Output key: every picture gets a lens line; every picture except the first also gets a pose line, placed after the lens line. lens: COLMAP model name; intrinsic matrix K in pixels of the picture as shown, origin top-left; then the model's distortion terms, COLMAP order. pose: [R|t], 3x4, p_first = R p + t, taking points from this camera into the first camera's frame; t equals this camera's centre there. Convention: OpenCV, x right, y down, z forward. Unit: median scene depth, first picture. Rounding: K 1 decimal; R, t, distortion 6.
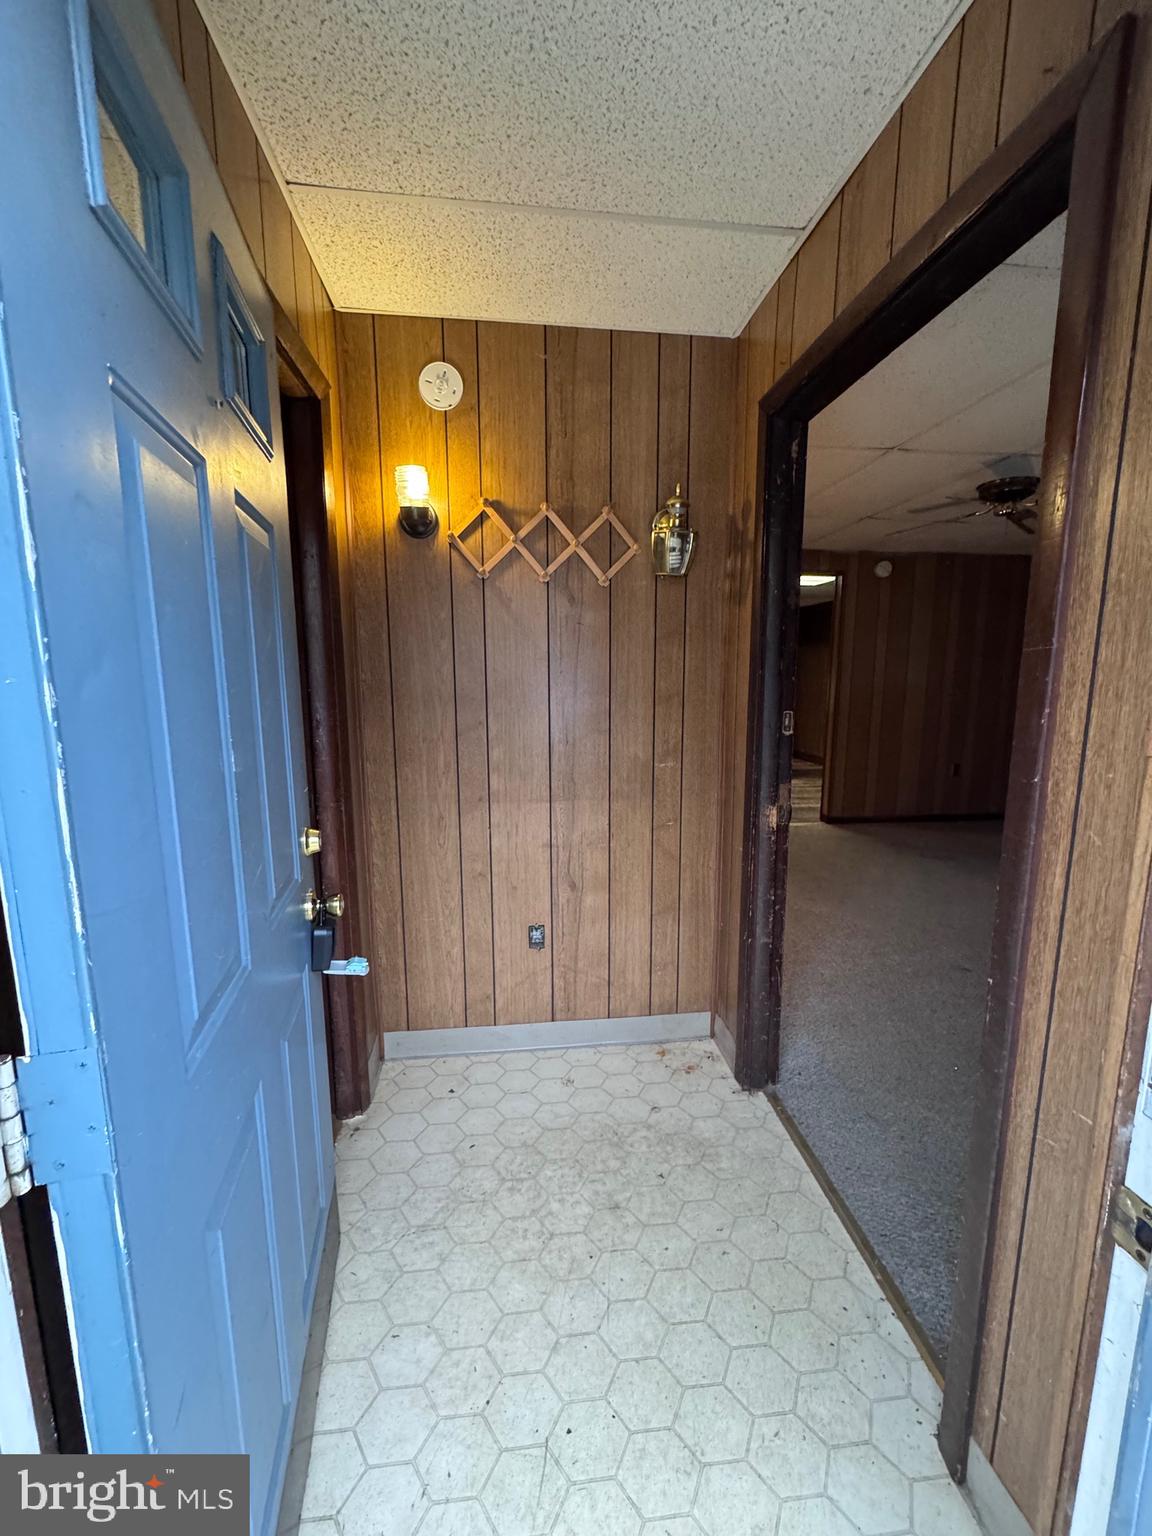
lens RADIAL K [[612.0, 0, 572.9], [0, 612.0, 766.3], [0, 0, 1]] dist [-0.000320, -0.000413]
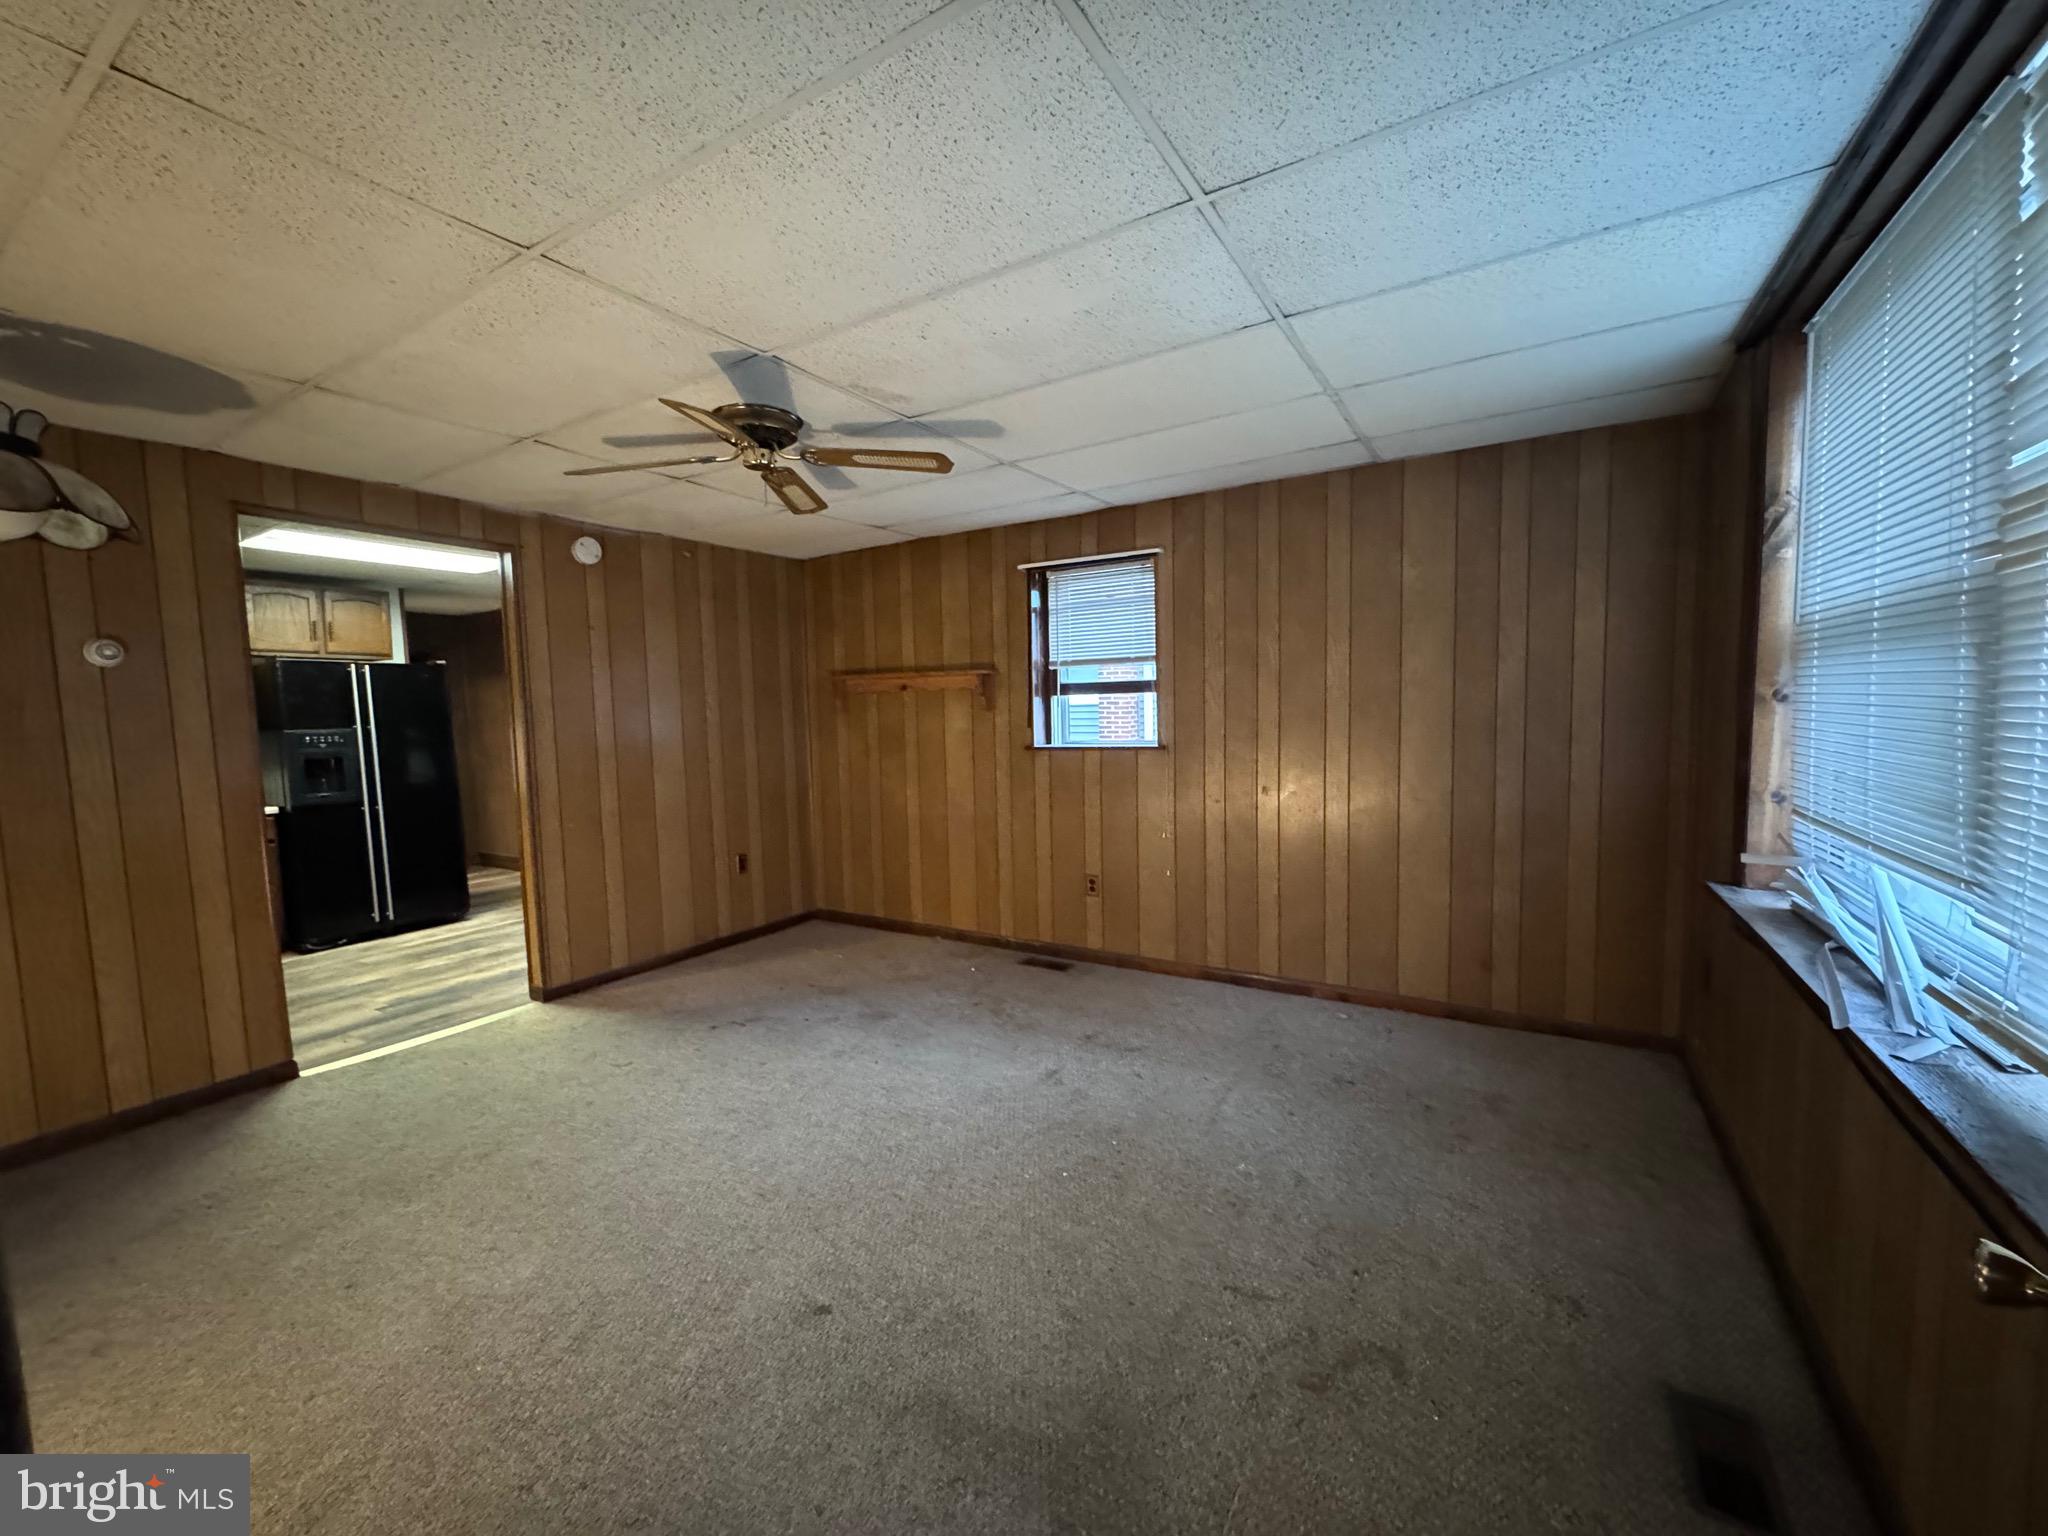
lens RADIAL K [[816.0, 0, 1019.1], [0, 816.0, 765.5], [0, 0, 1]] dist [-0.000320, -0.000413]
pose [[0.616843, -0.079662, 0.783045, 0.129314], [0.143966, 0.989501, -0.012743, -0.045130], [-0.773808, 0.120592, 0.621835, 0.207617]]
